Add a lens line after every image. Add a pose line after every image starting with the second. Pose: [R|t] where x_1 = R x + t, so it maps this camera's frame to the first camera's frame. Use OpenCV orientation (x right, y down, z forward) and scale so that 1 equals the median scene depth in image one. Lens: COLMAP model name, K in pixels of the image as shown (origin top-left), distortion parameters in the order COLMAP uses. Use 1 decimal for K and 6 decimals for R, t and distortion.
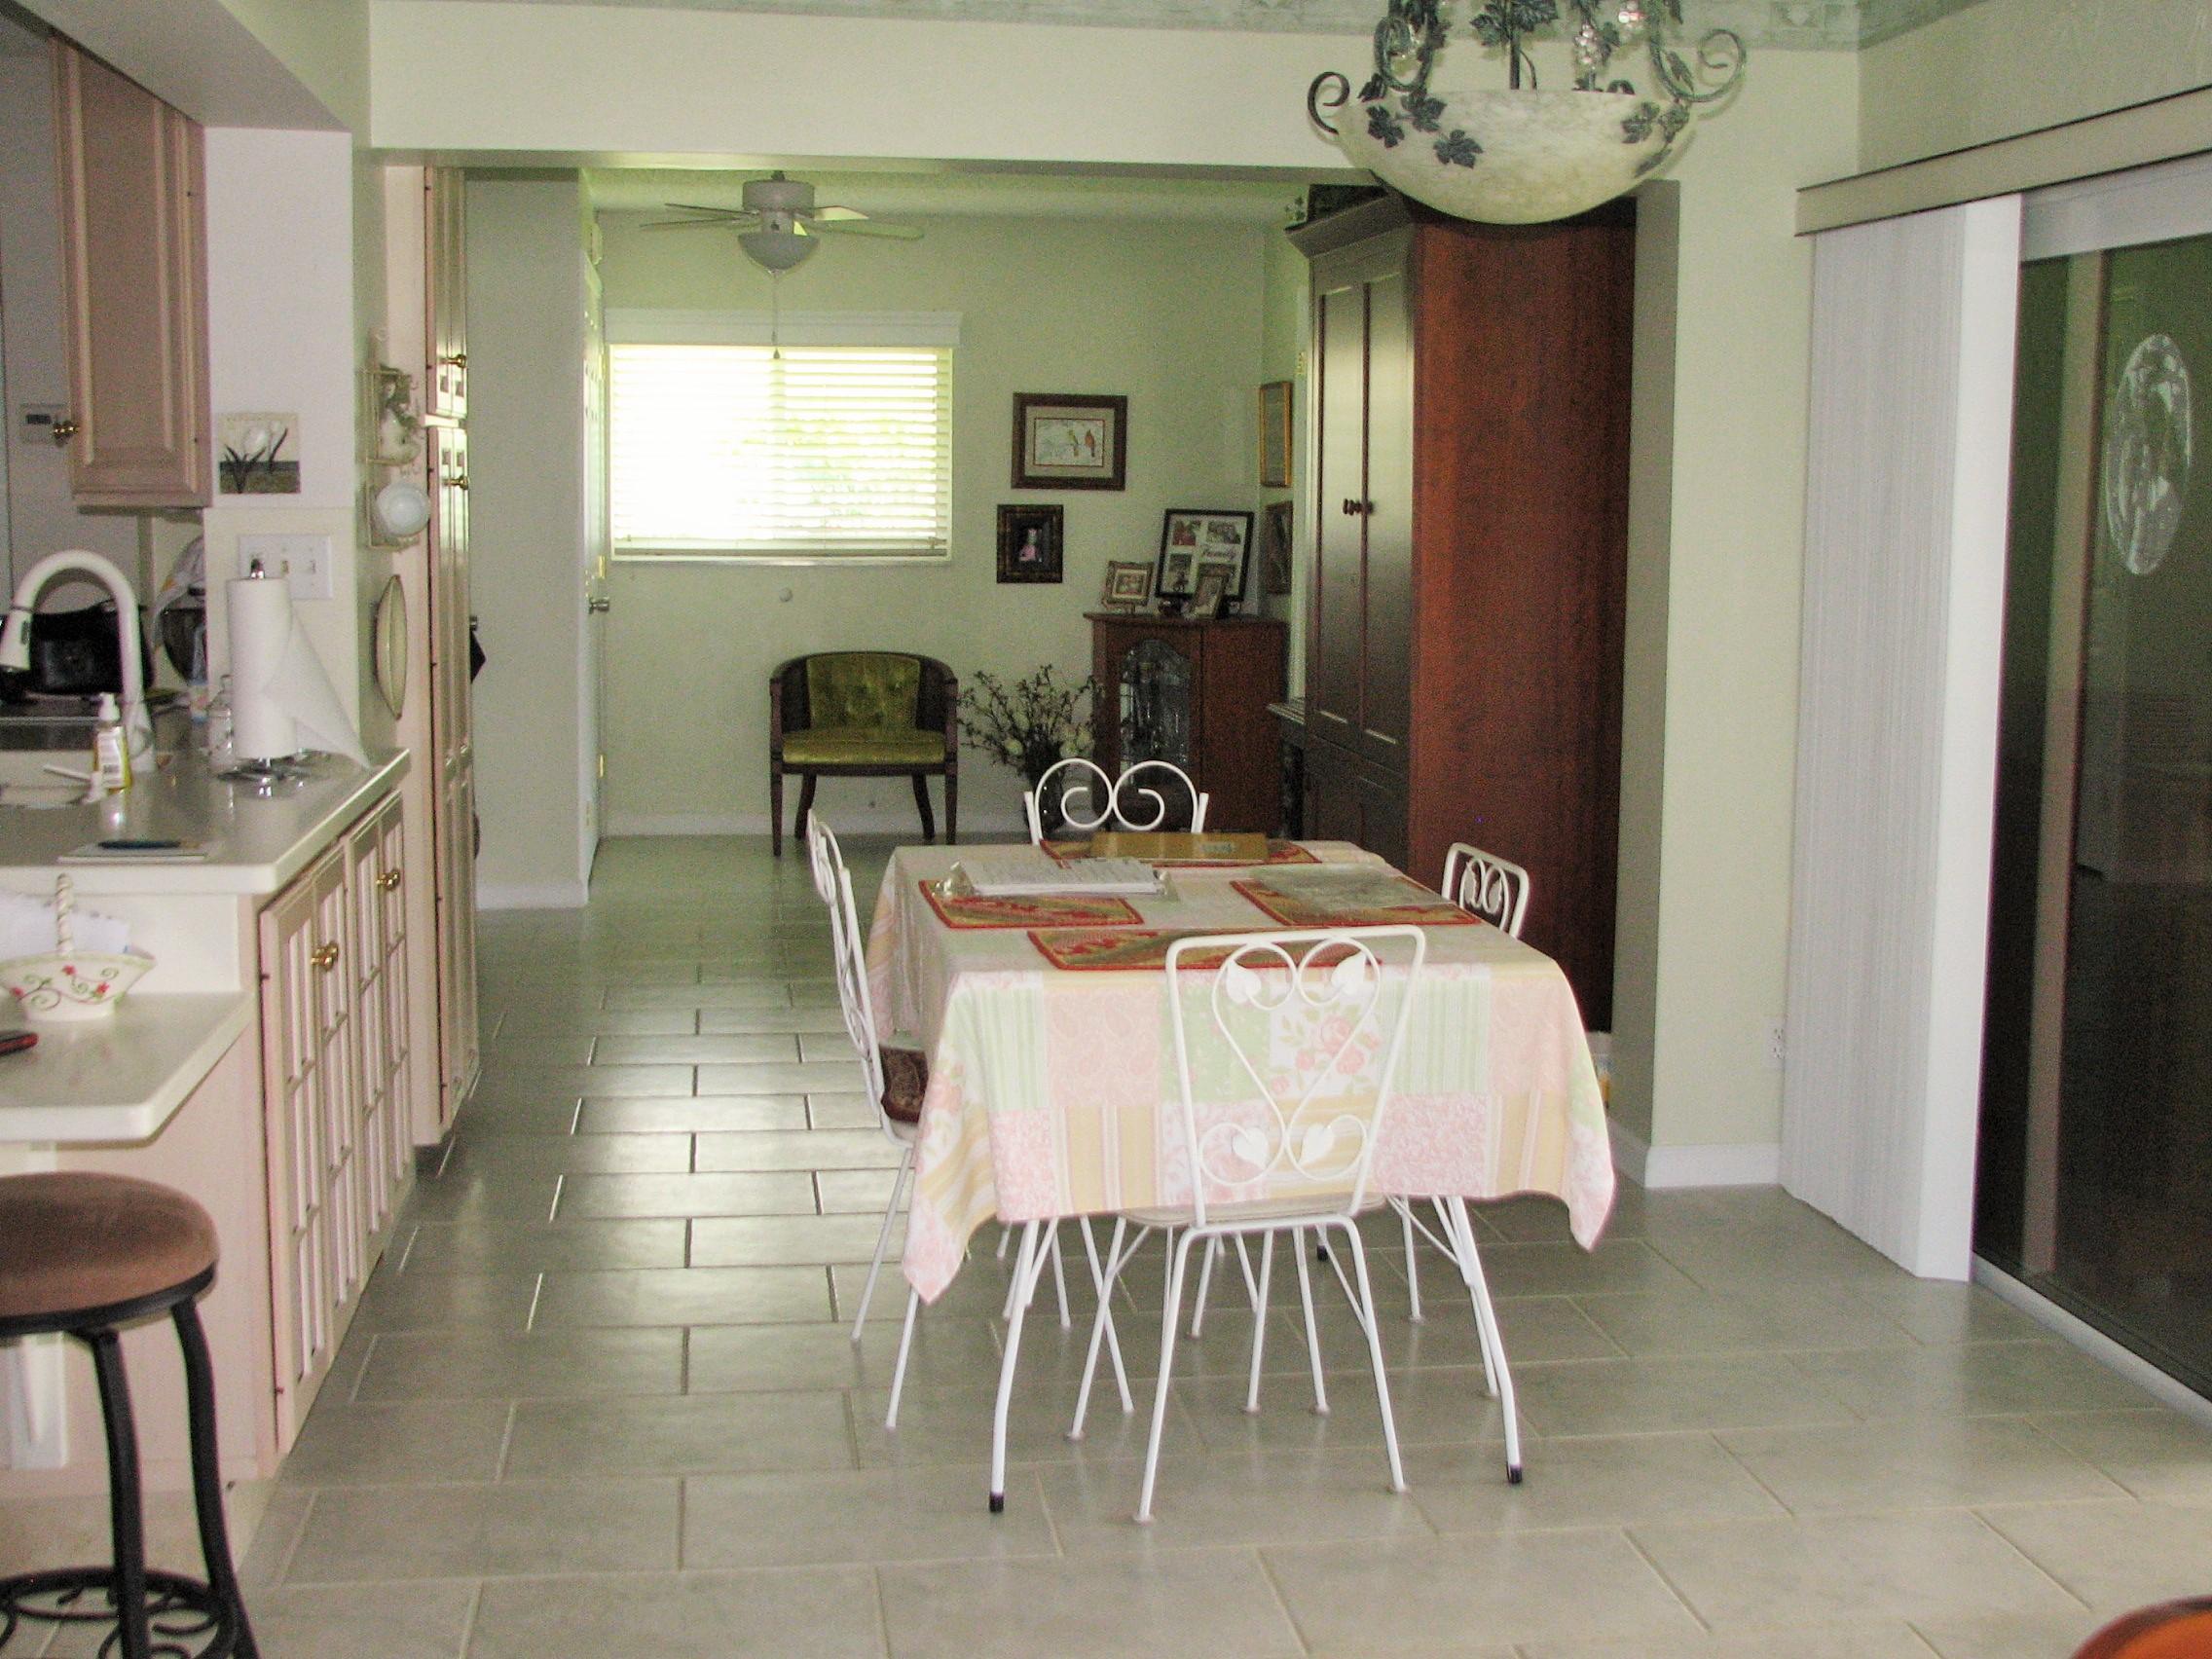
lens RADIAL K [[2705.7, 0, 1099.8], [0, 2705.7, 817.7], [0, 0, 1]] dist [-0.121285, 0.000000]
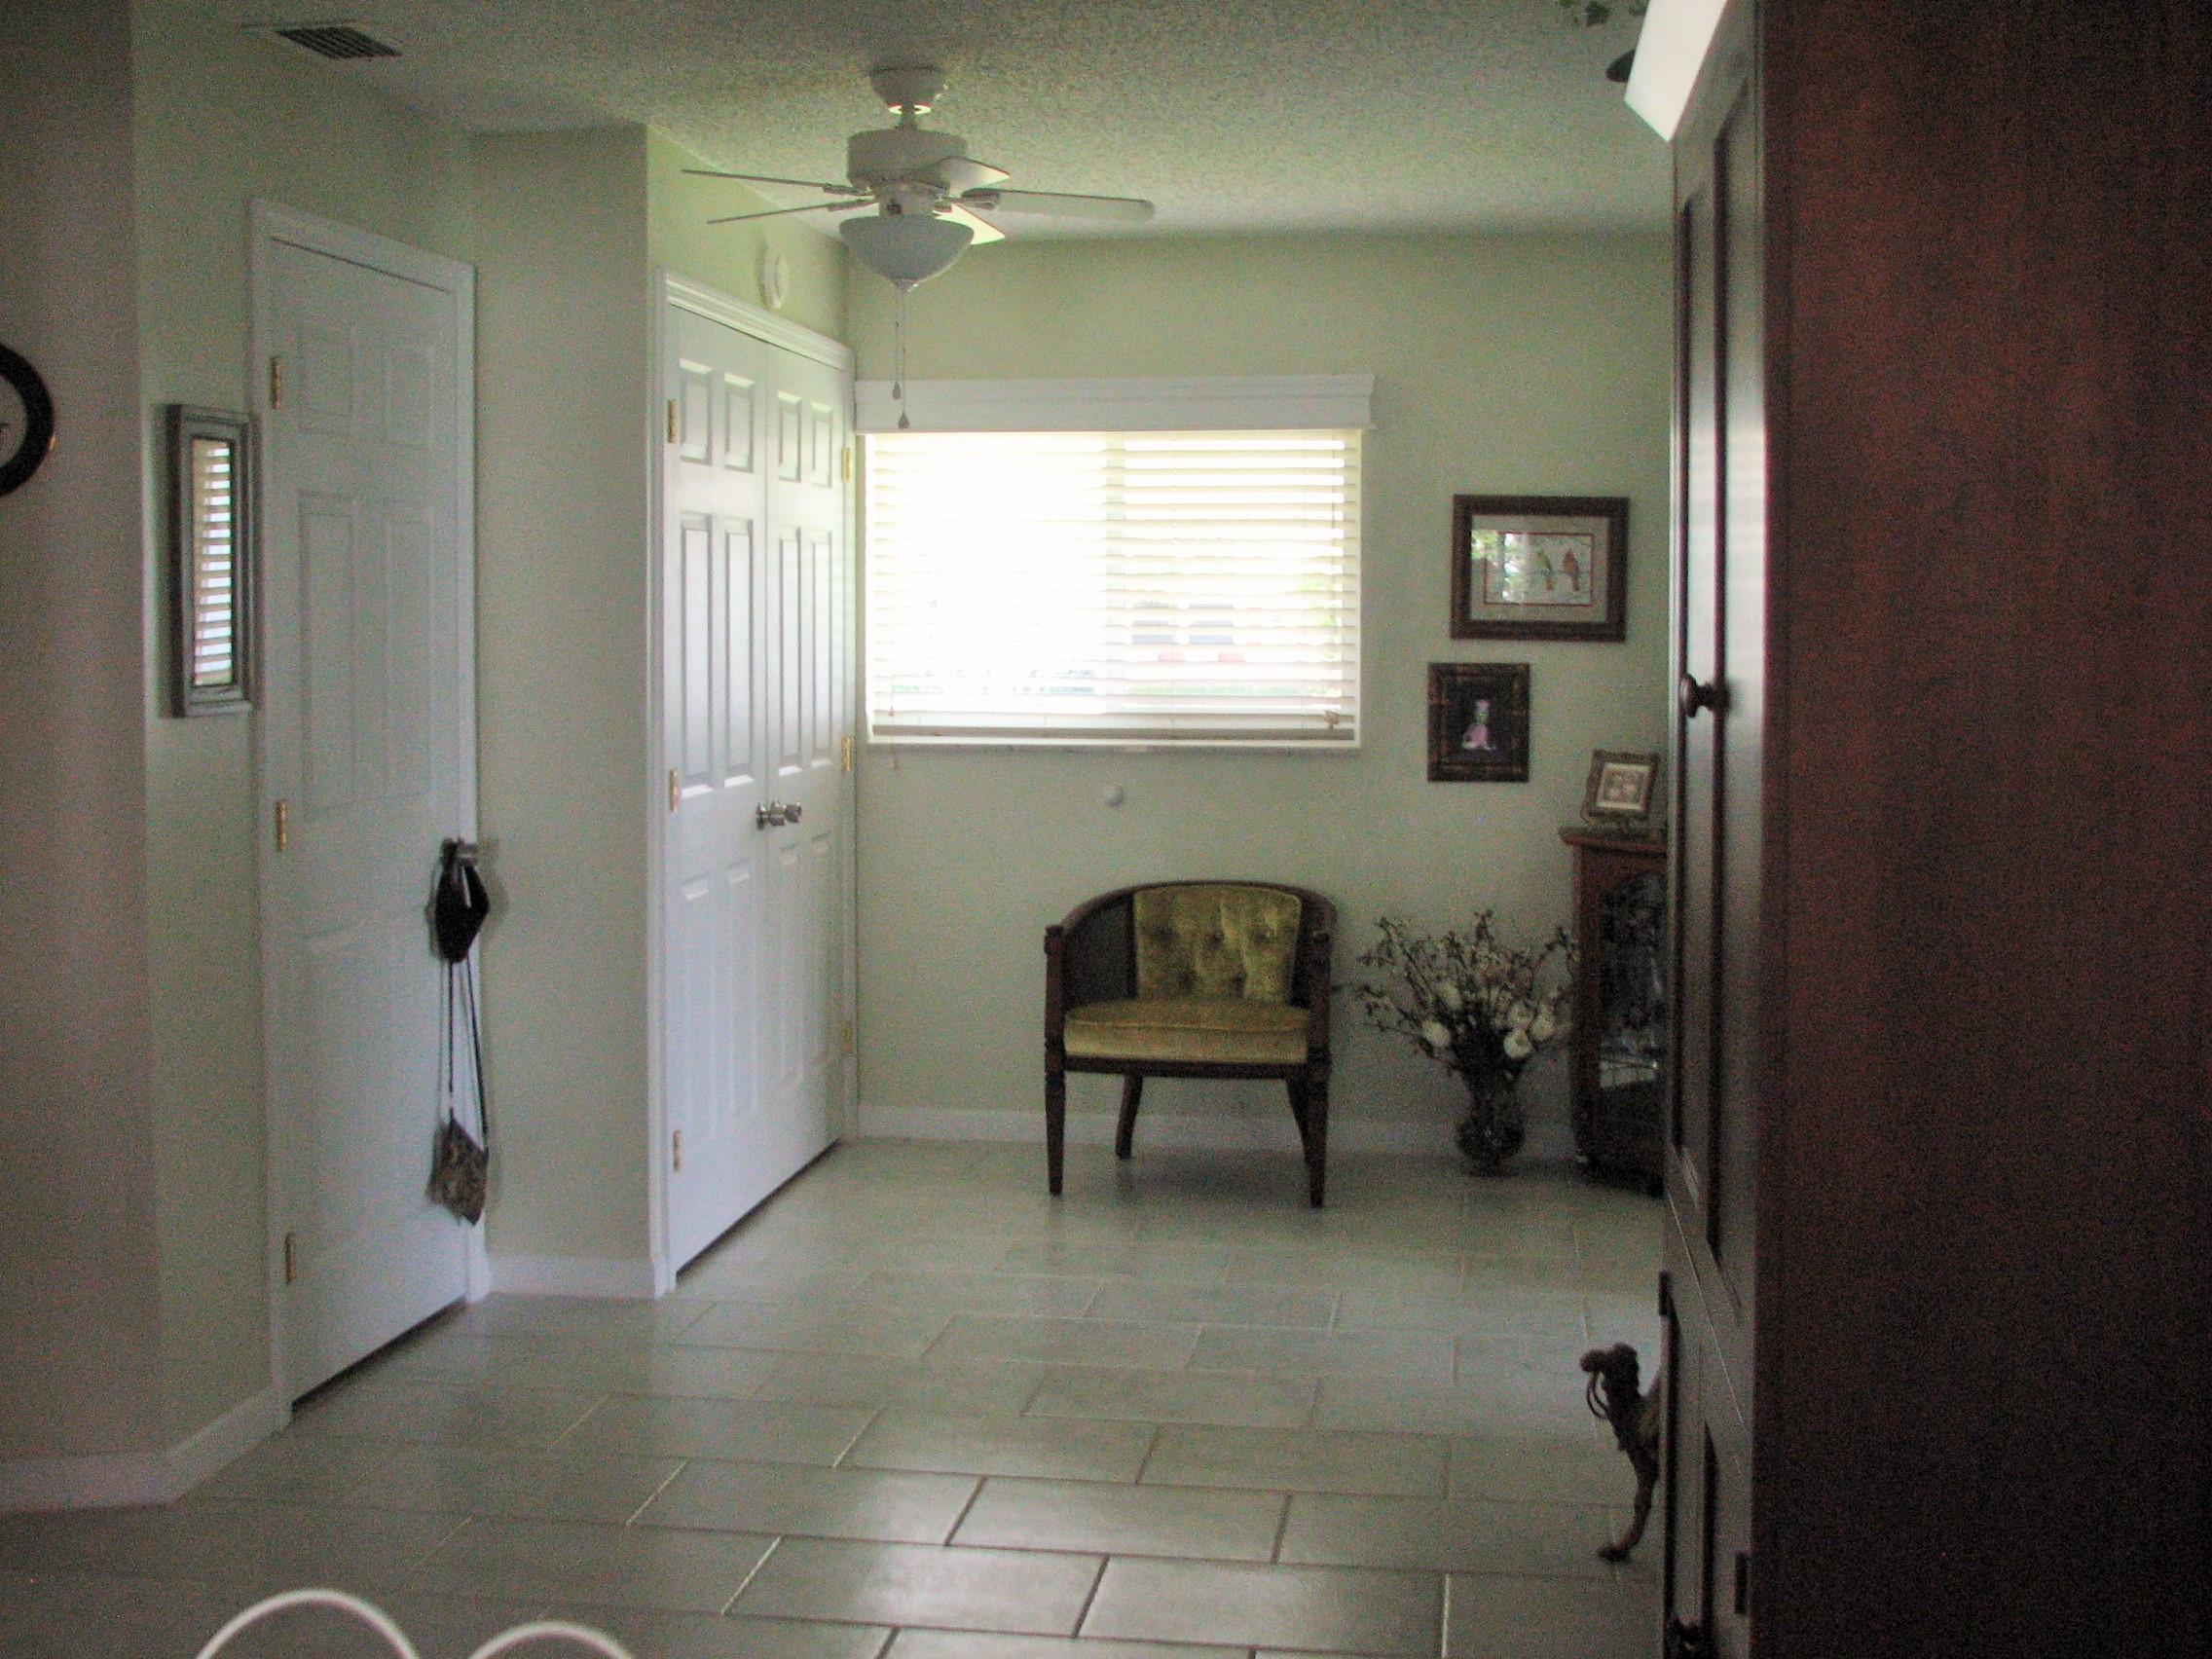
lens RADIAL K [[2720.2, 0, 1103.1], [0, 2720.2, 821.5], [0, 0, 1]] dist [-0.095095, 0.000000]
pose [[0.961668, 0.014288, -0.273843, 0.069101], [-0.028577, 0.998426, -0.048261, -0.043050], [0.272722, 0.054237, 0.960563, 0.342510]]
